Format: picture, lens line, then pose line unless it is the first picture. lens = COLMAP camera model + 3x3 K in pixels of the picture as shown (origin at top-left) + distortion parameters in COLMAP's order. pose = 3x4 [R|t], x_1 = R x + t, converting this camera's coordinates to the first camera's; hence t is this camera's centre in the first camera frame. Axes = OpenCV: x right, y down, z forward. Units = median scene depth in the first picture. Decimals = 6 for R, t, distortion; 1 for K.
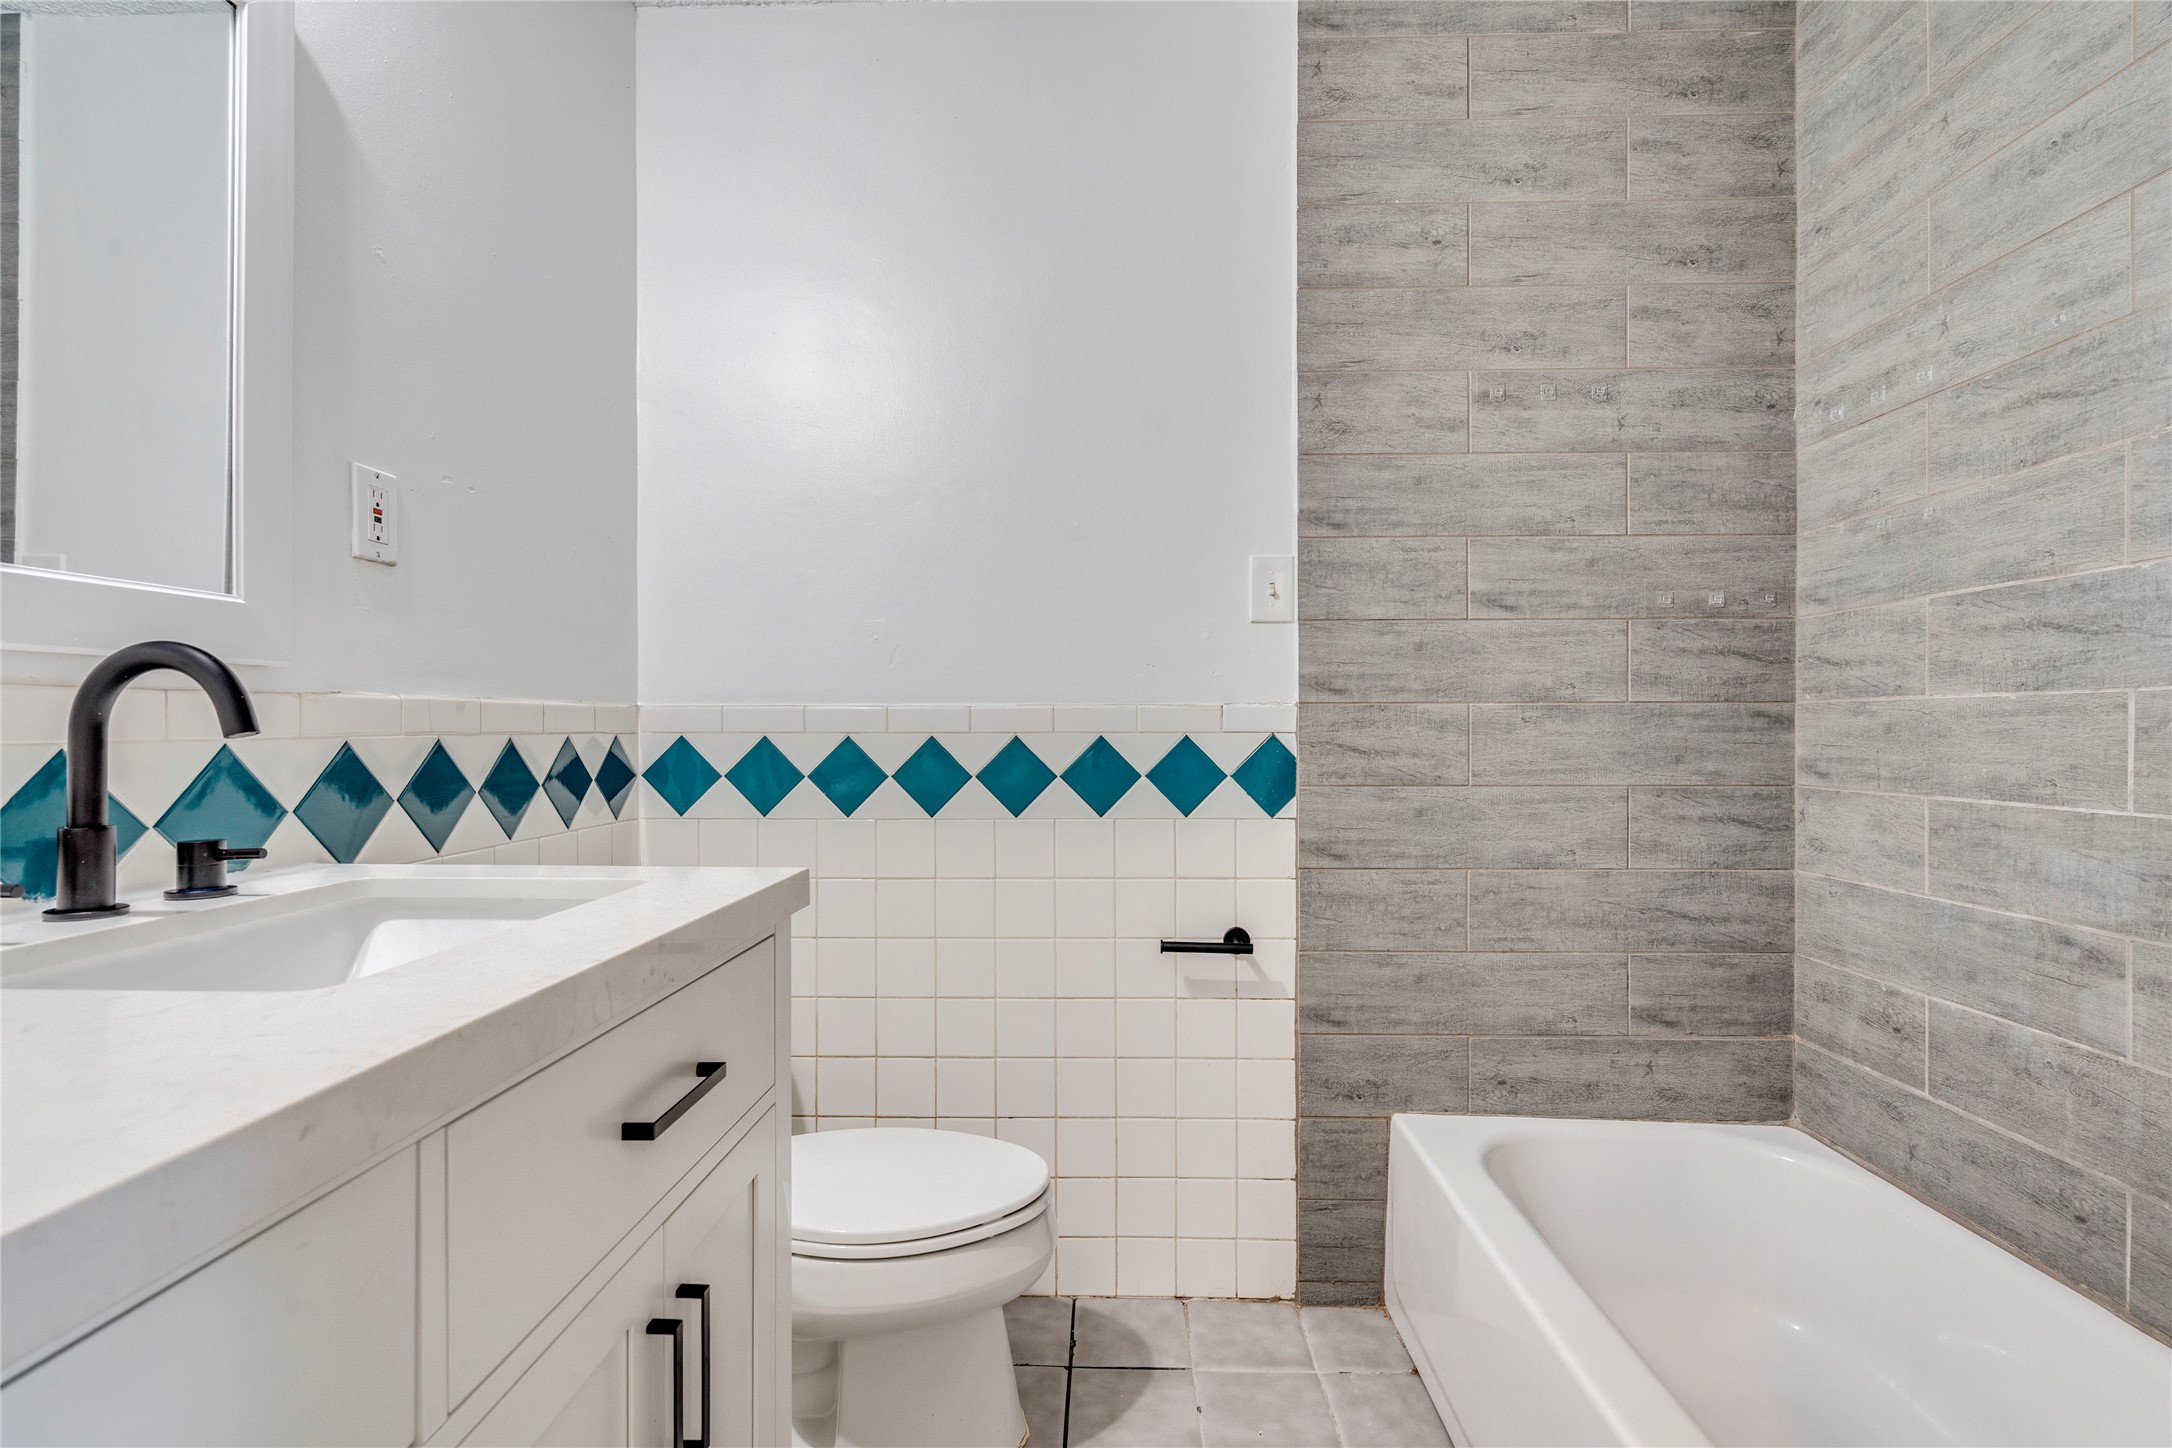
lens RADIAL K [[988.6, 0, 1020.4], [0, 988.6, 729.2], [0, 0, 1]] dist [-0.013712, 0.003572]
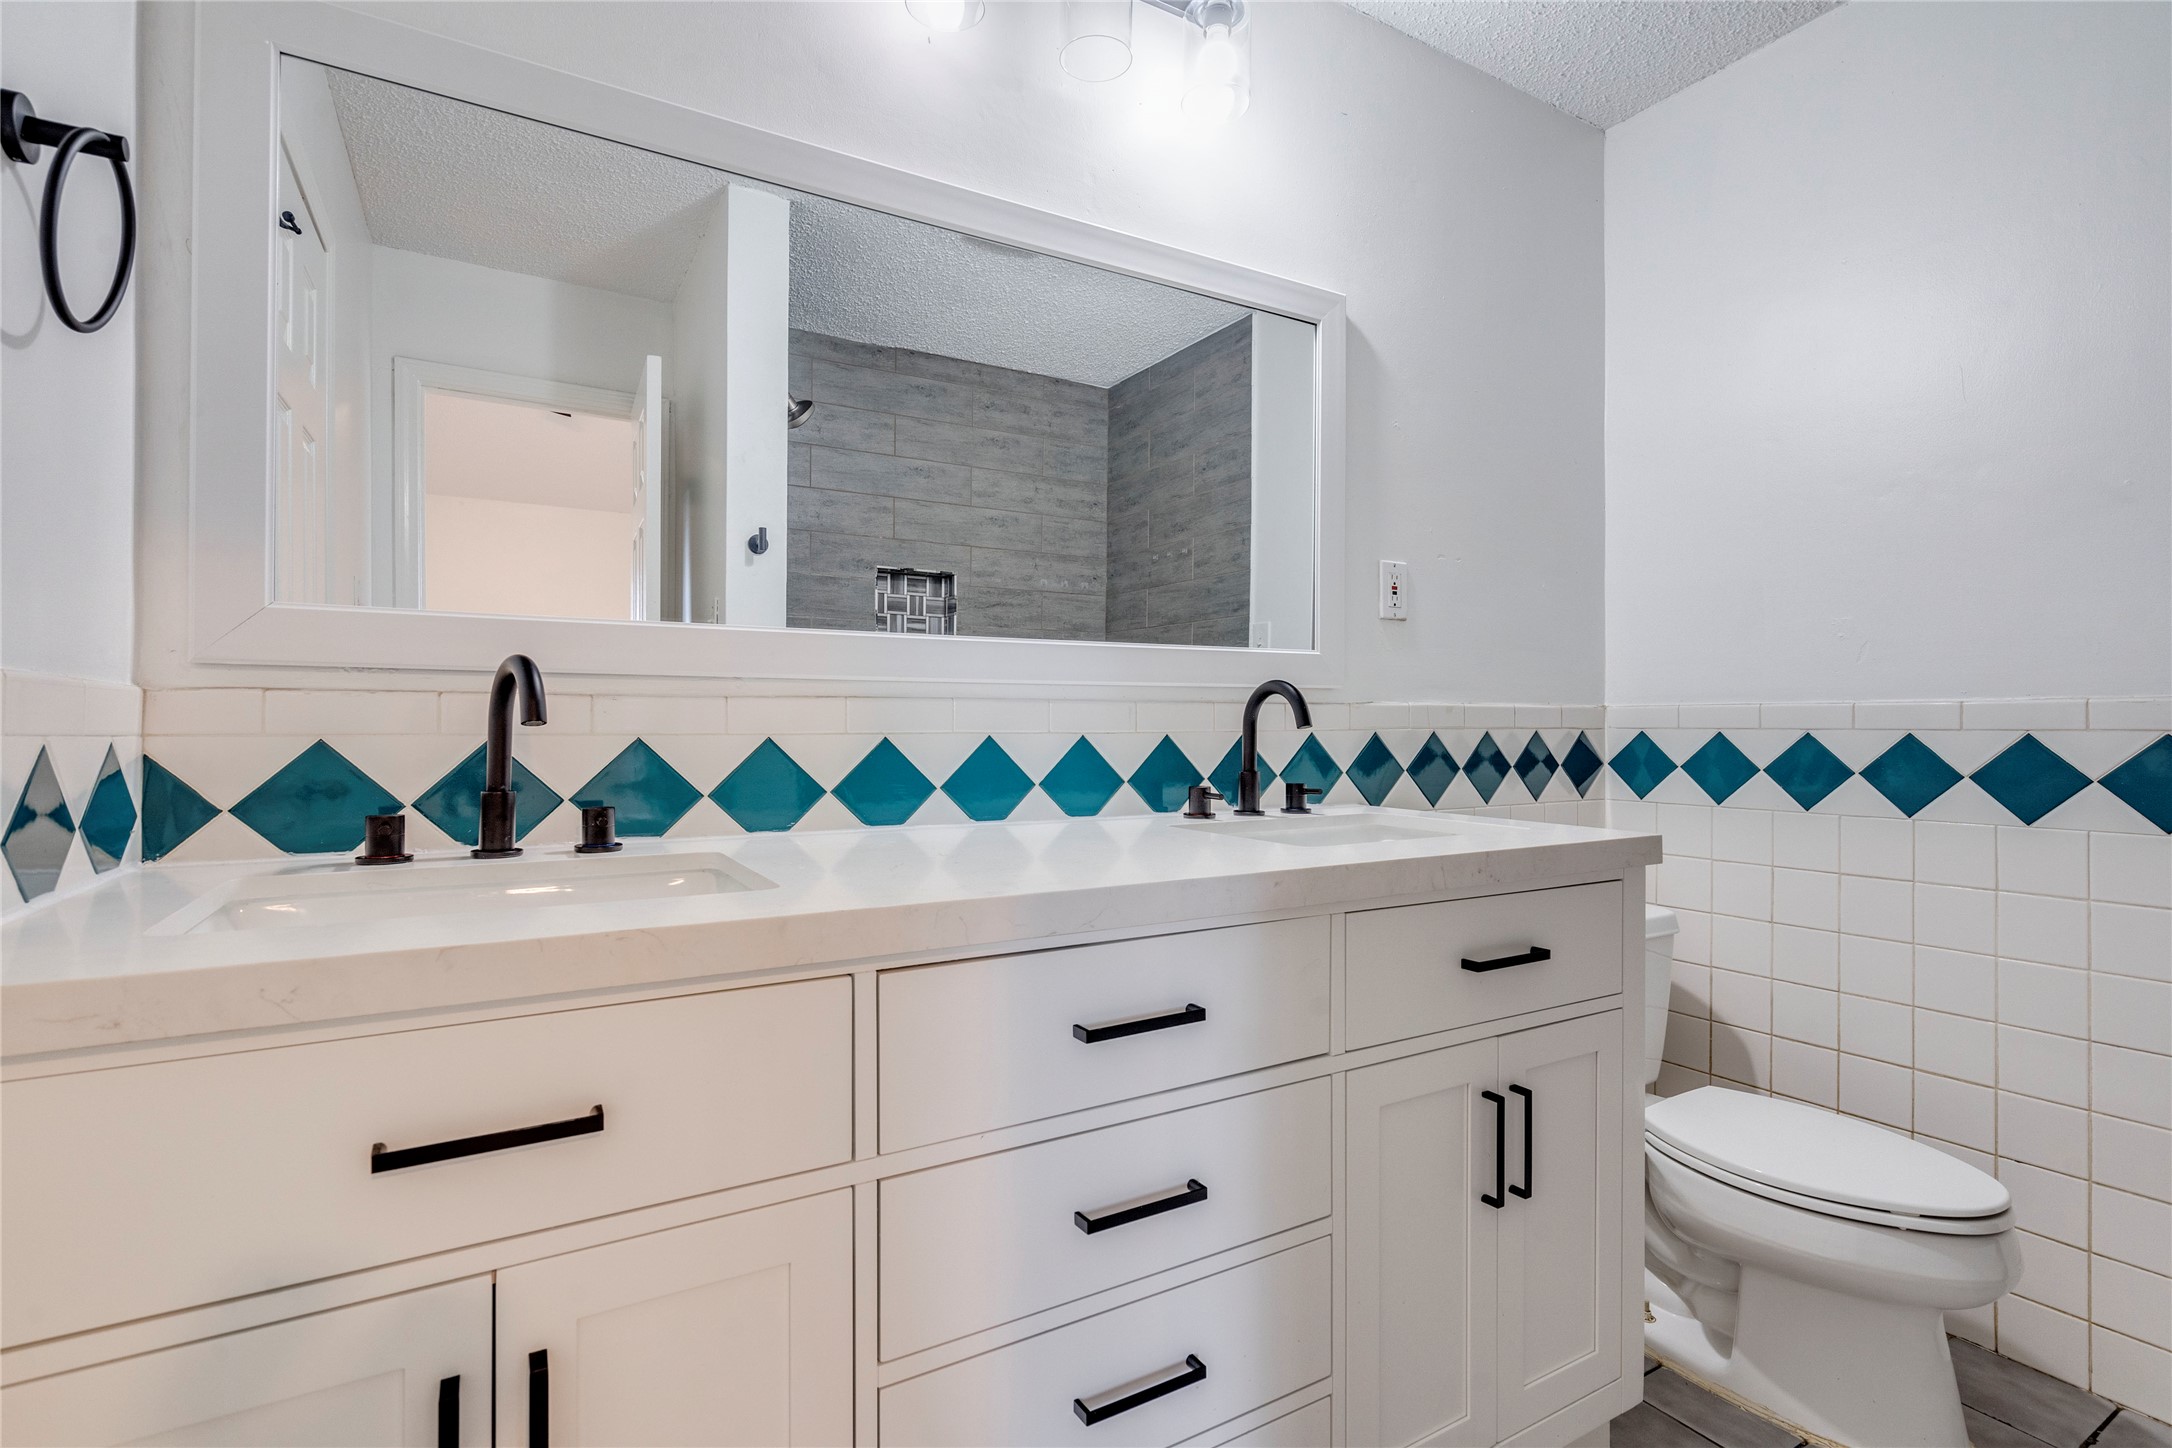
lens RADIAL K [[988.6, 0, 1082.5], [0, 988.6, 725.0], [0, 0, 1]] dist [-0.013712, 0.003572]
pose [[0.541413, 0.000121, -0.840757, 0.429063], [-0.002540, 0.999996, -0.001492, 0.004065], [0.840753, 0.002944, 0.541411, -0.298236]]
